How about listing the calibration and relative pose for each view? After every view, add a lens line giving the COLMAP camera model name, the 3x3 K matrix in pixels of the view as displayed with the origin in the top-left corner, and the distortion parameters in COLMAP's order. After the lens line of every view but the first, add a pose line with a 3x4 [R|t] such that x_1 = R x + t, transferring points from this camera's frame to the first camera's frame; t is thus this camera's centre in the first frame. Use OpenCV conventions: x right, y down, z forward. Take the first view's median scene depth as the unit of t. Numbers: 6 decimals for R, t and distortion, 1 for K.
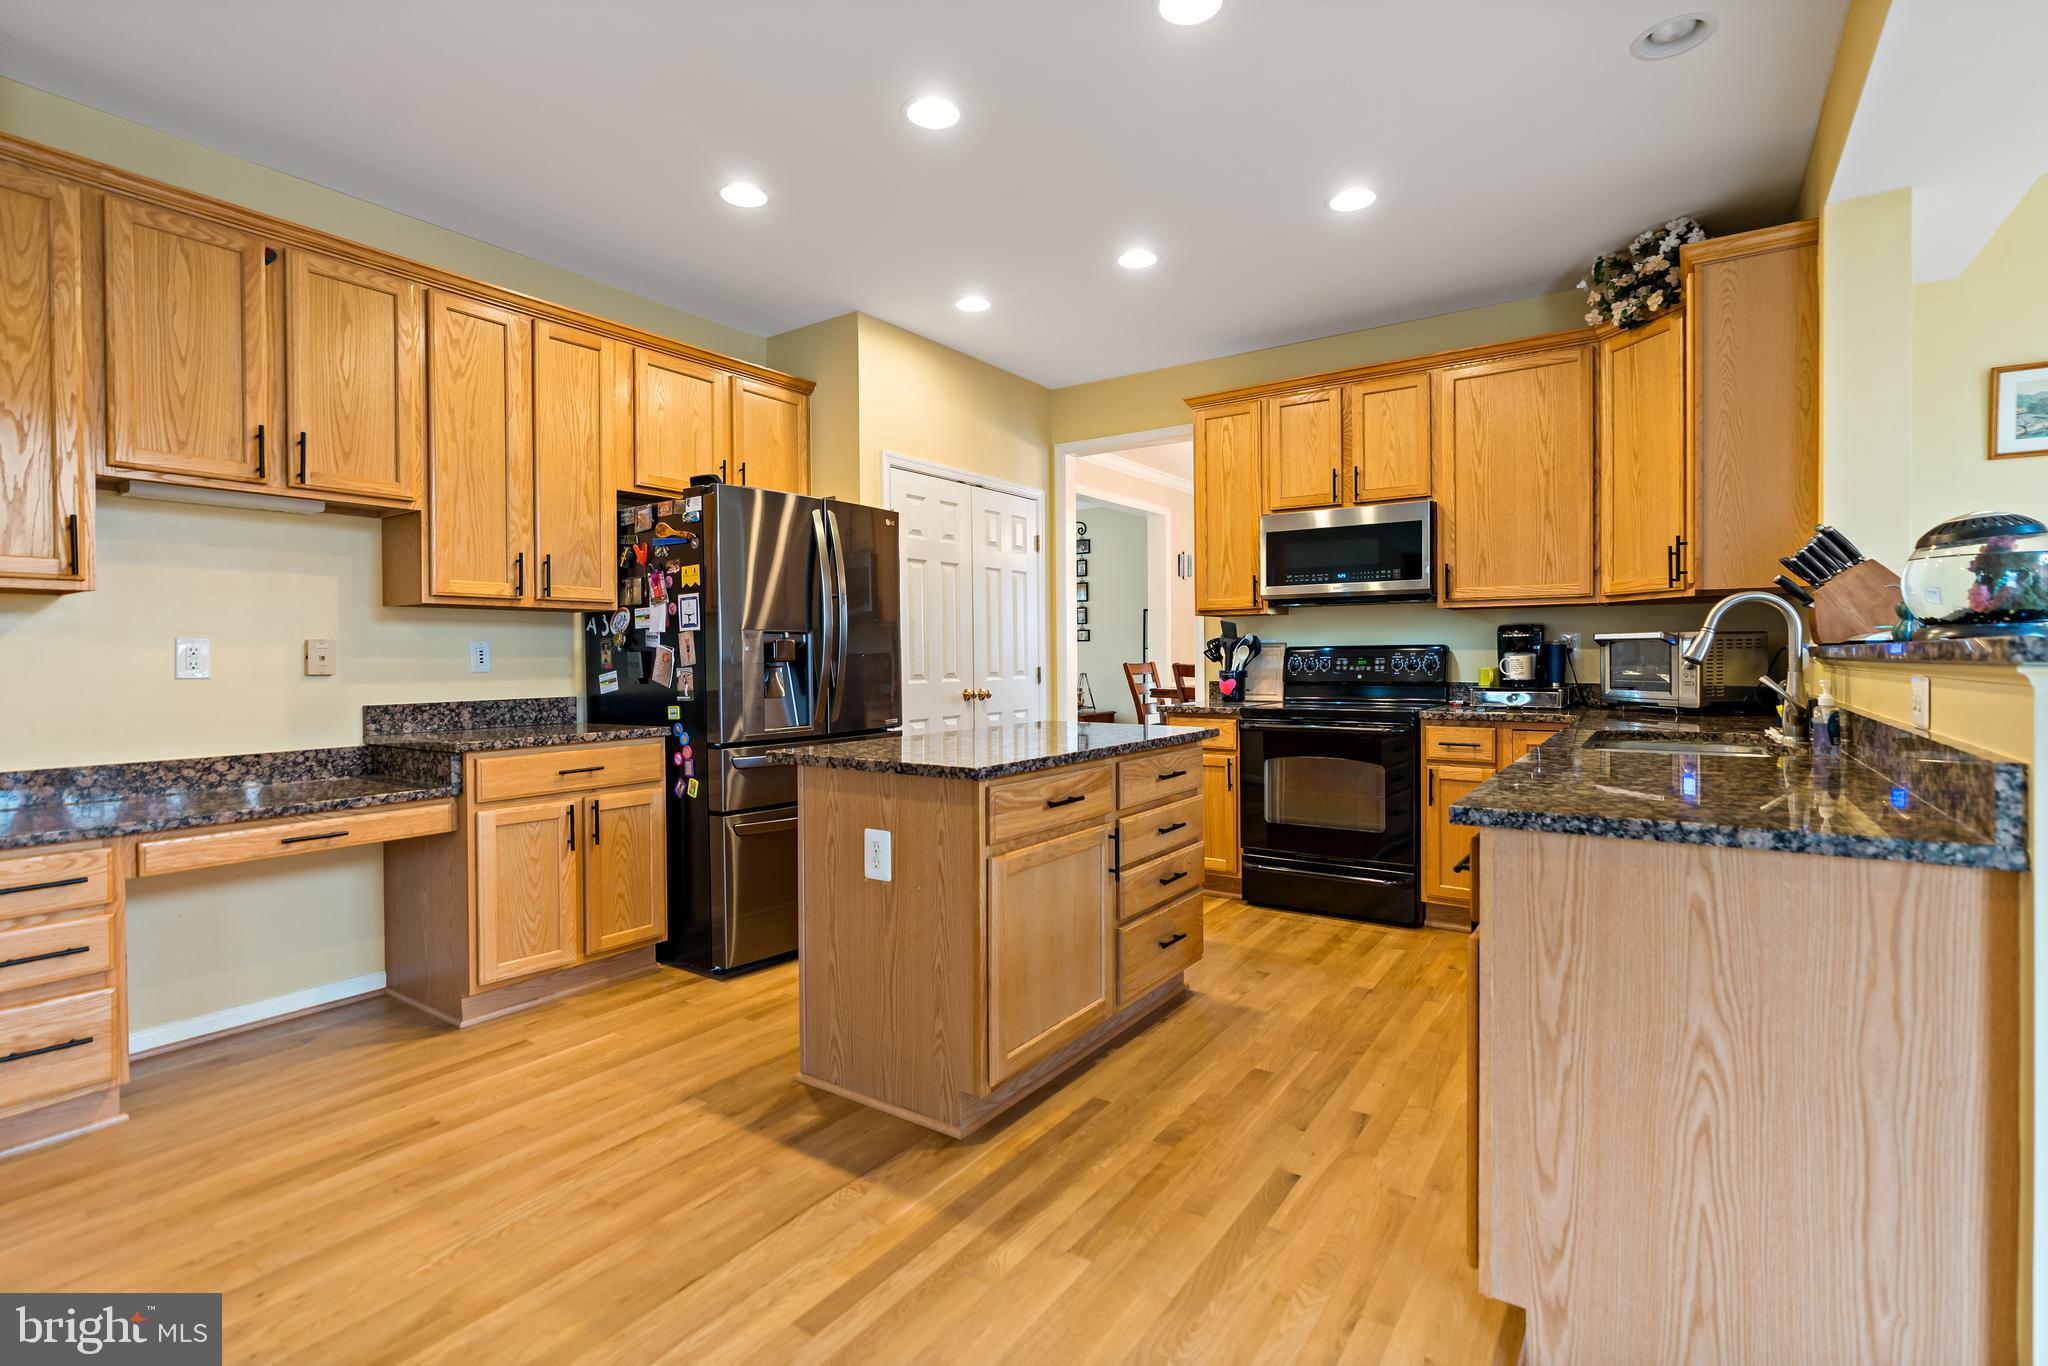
lens RADIAL K [[942.7, 0, 1020.5], [0, 942.7, 650.0], [0, 0, 1]] dist [-0.014519, 0.005493]
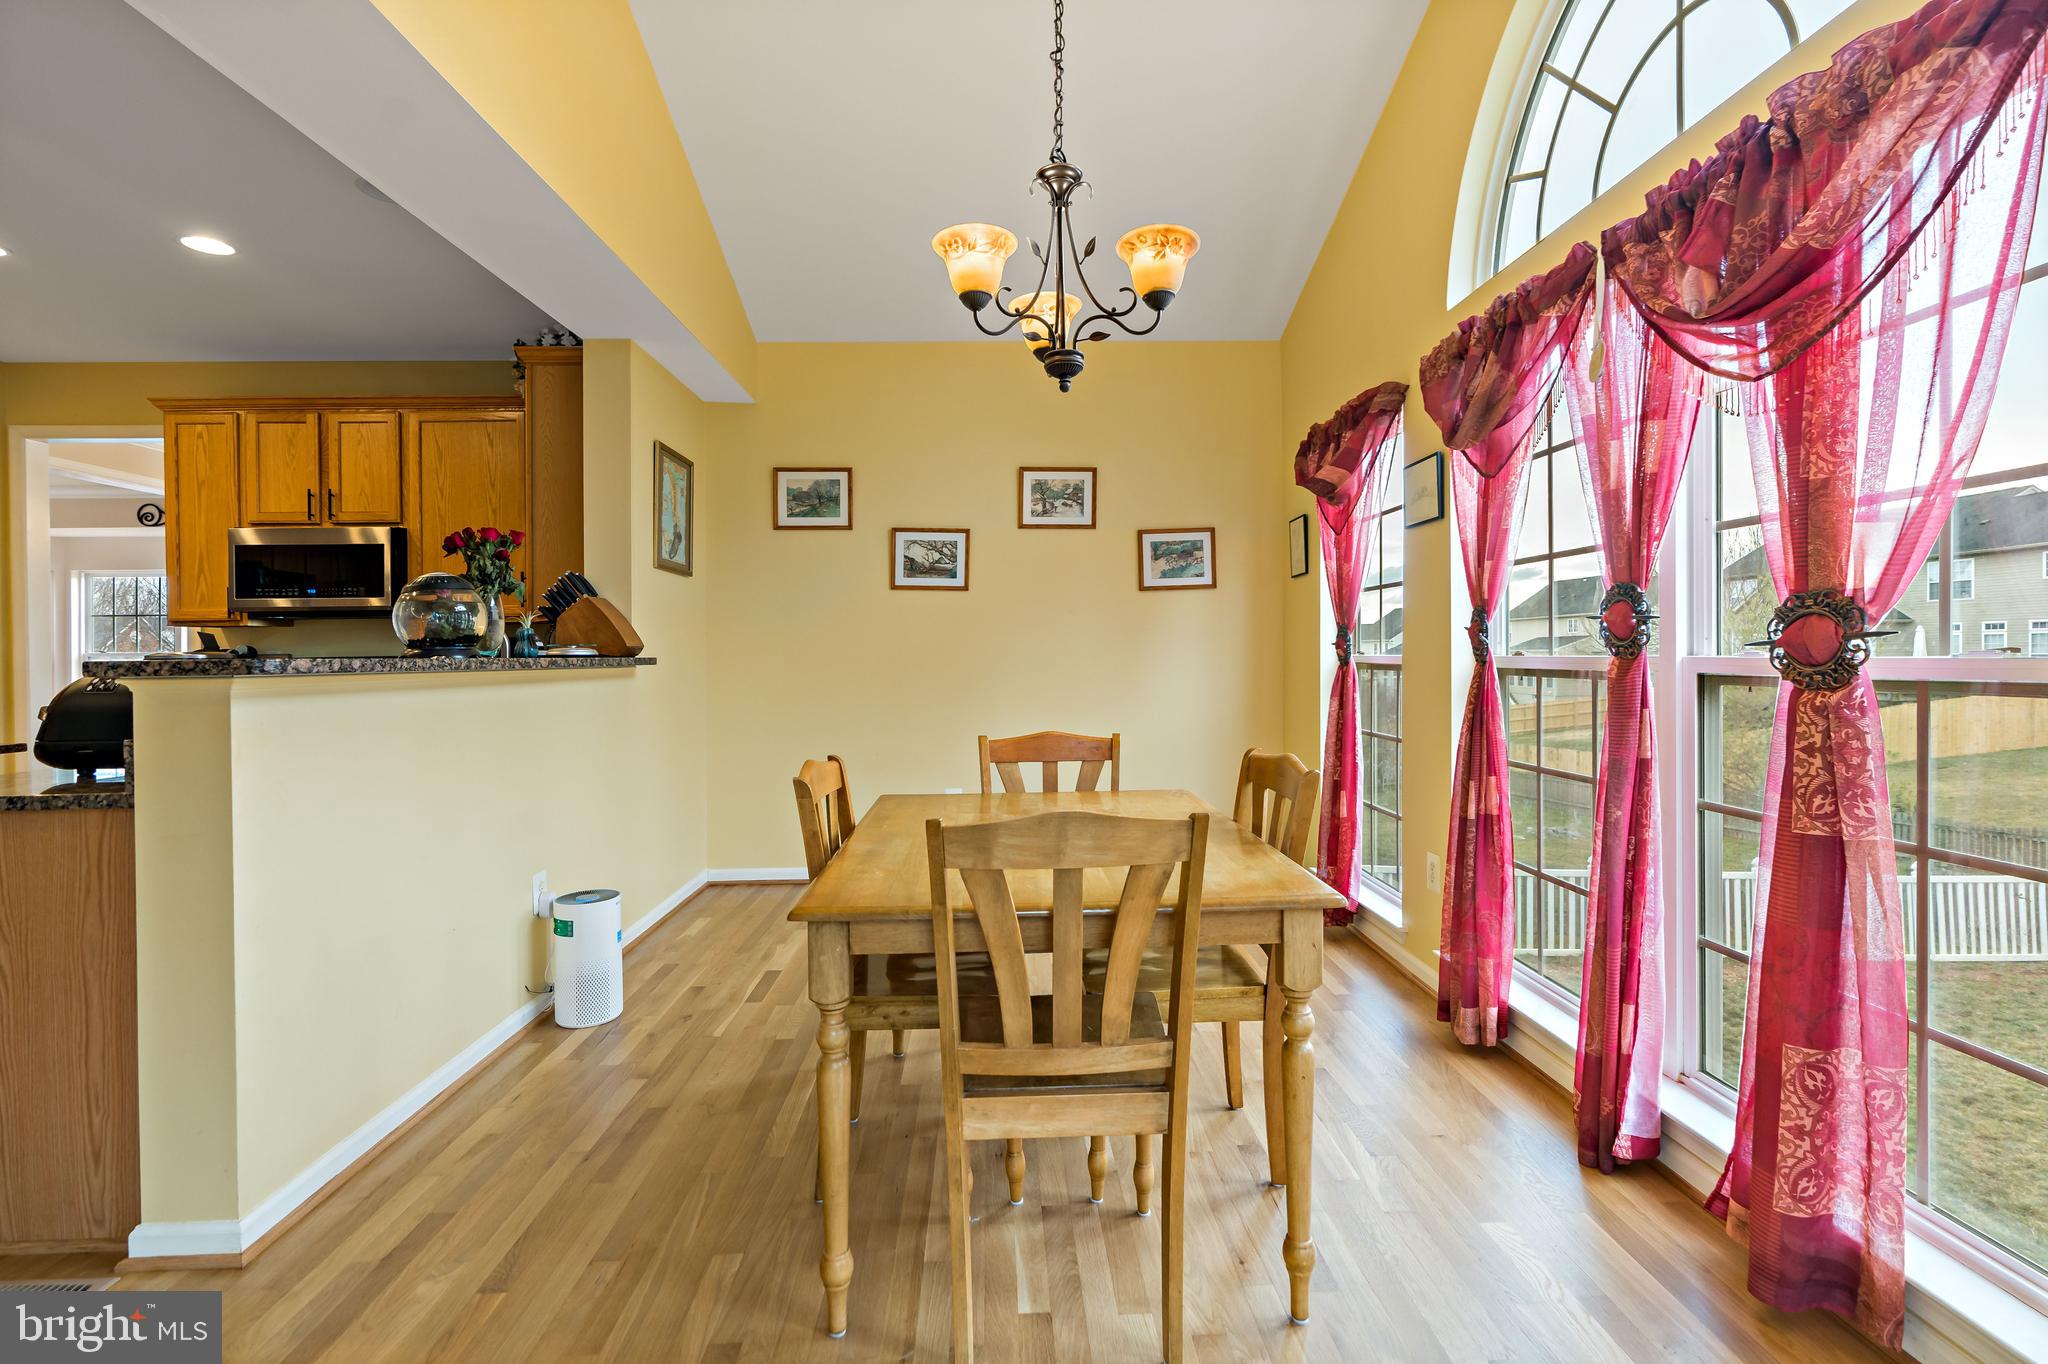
lens RADIAL K [[942.7, 0, 1020.6], [0, 942.7, 645.7], [0, 0, 1]] dist [-0.014519, 0.005493]
pose [[0.801793, 0.001785, 0.597599, 0.478840], [0.004710, 0.999946, -0.009307, -0.006148], [-0.597583, 0.010277, 0.801741, -0.427556]]
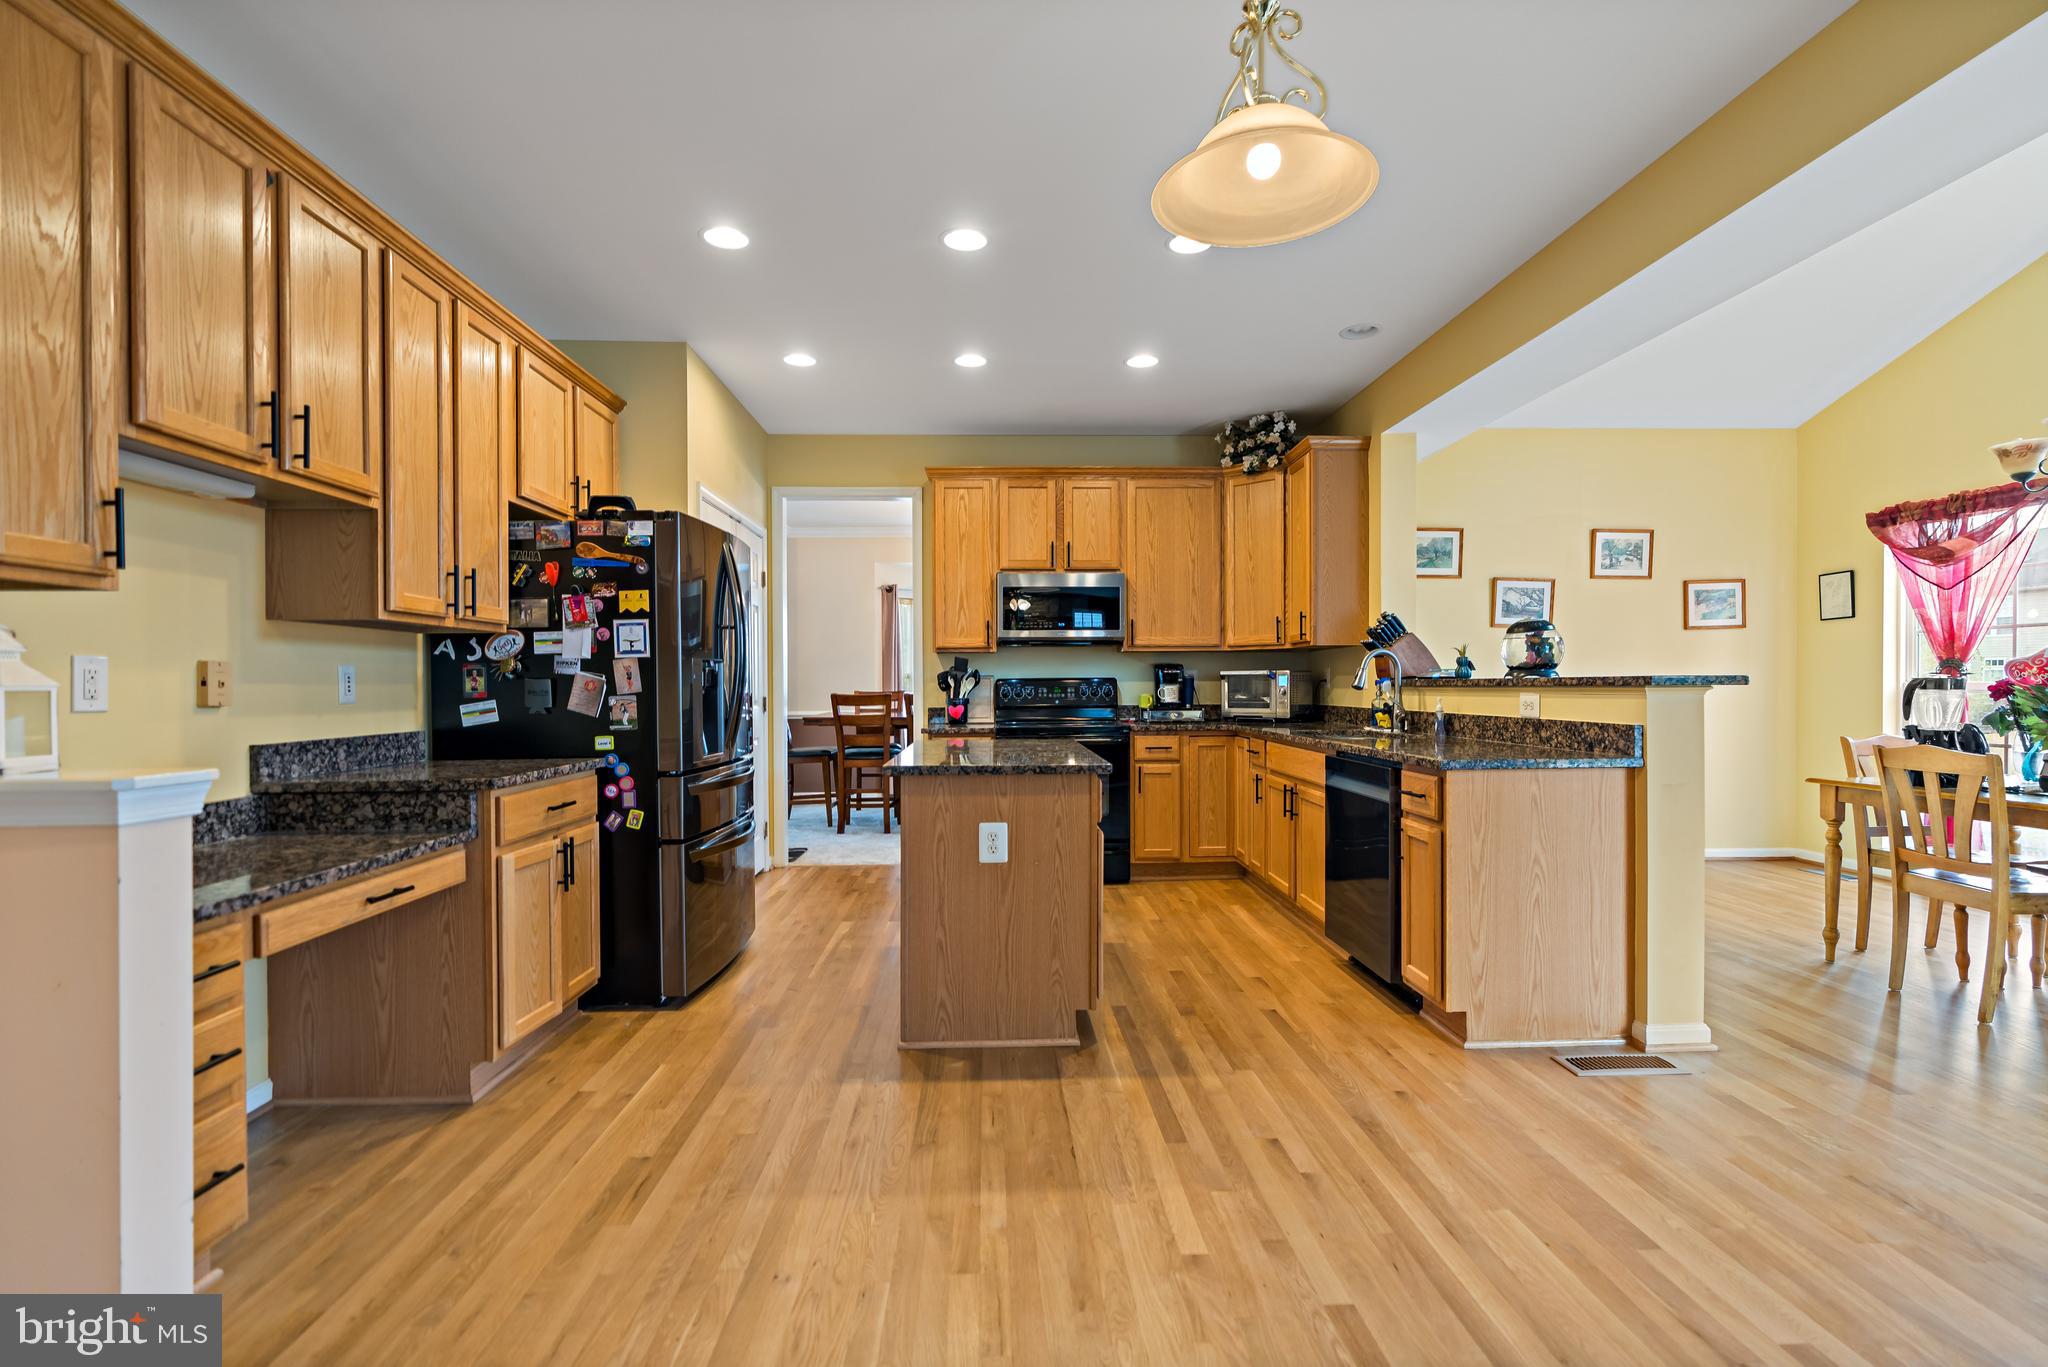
lens RADIAL K [[942.7, 0, 1011.9], [0, 942.7, 674.3], [0, 0, 1]] dist [-0.014519, 0.005493]
pose [[0.802600, 0.009401, 0.596444, -0.671879], [-0.004030, 0.999938, -0.010338, 0.005751], [-0.596504, 0.005894, 0.802588, -0.013449]]
